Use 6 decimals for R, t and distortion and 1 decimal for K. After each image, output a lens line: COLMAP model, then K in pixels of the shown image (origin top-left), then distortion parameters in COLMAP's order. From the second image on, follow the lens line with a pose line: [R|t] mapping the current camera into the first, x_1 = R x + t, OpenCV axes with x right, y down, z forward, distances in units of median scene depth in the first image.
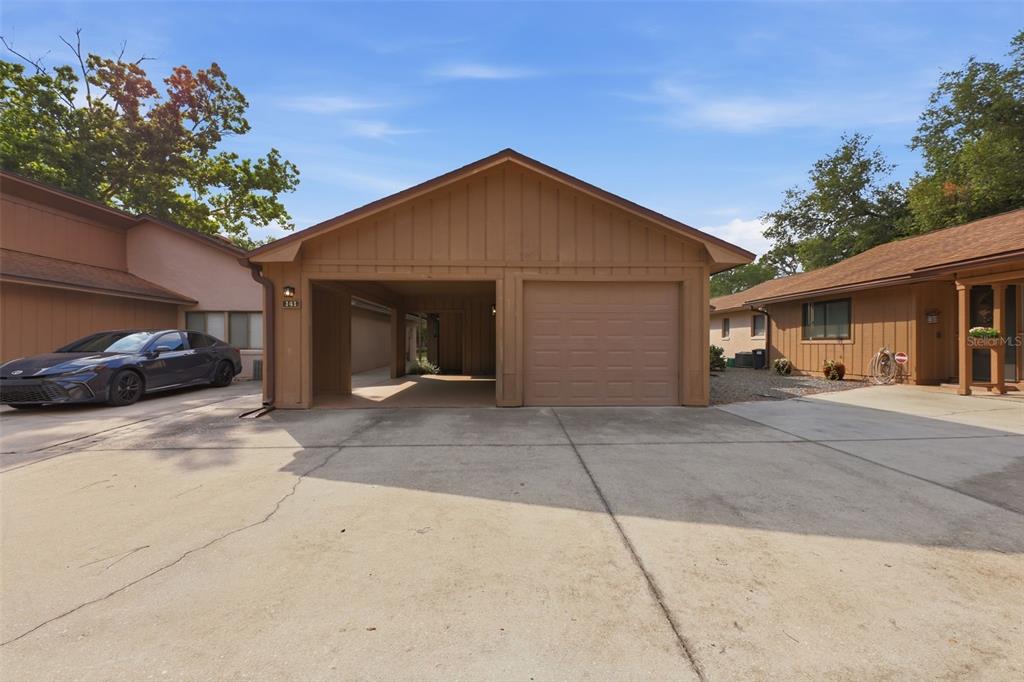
lens RADIAL K [[422.4, 0, 520.2], [0, 422.4, 341.3], [0, 0, 1]] dist [0.002273, 0.000499]
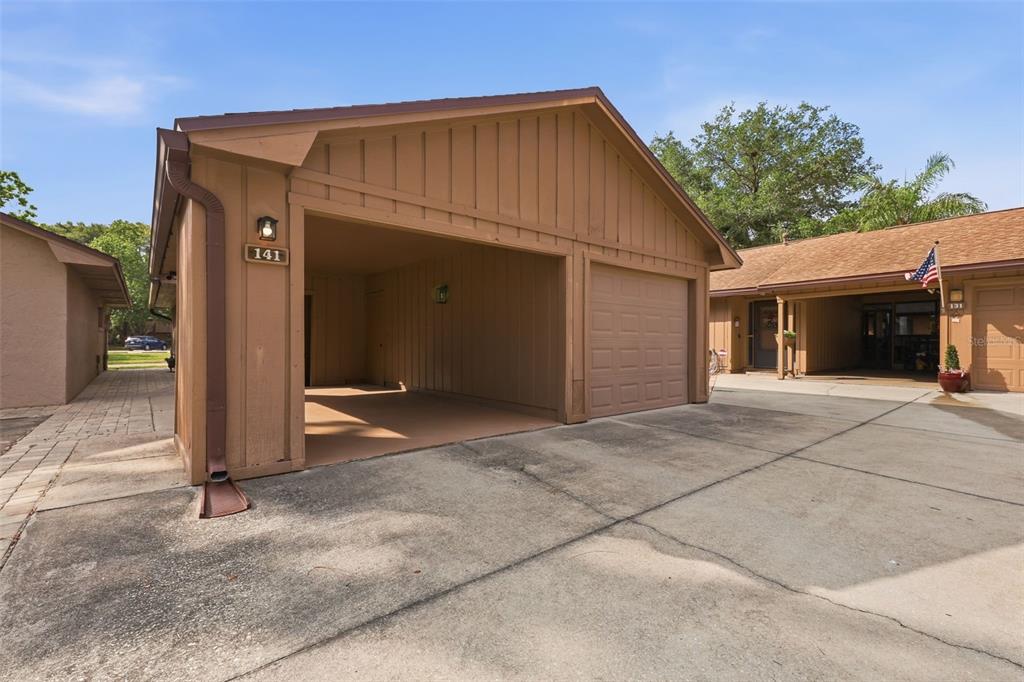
lens RADIAL K [[456.6, 0, 513.8], [0, 456.6, 342.6], [0, 0, 1]] dist [-0.002151, -0.000938]
pose [[0.784067, 0.002446, 0.620671, -0.633642], [-0.009107, 0.999930, 0.007563, 0.003552], [-0.620609, -0.011582, 0.784035, 0.419099]]
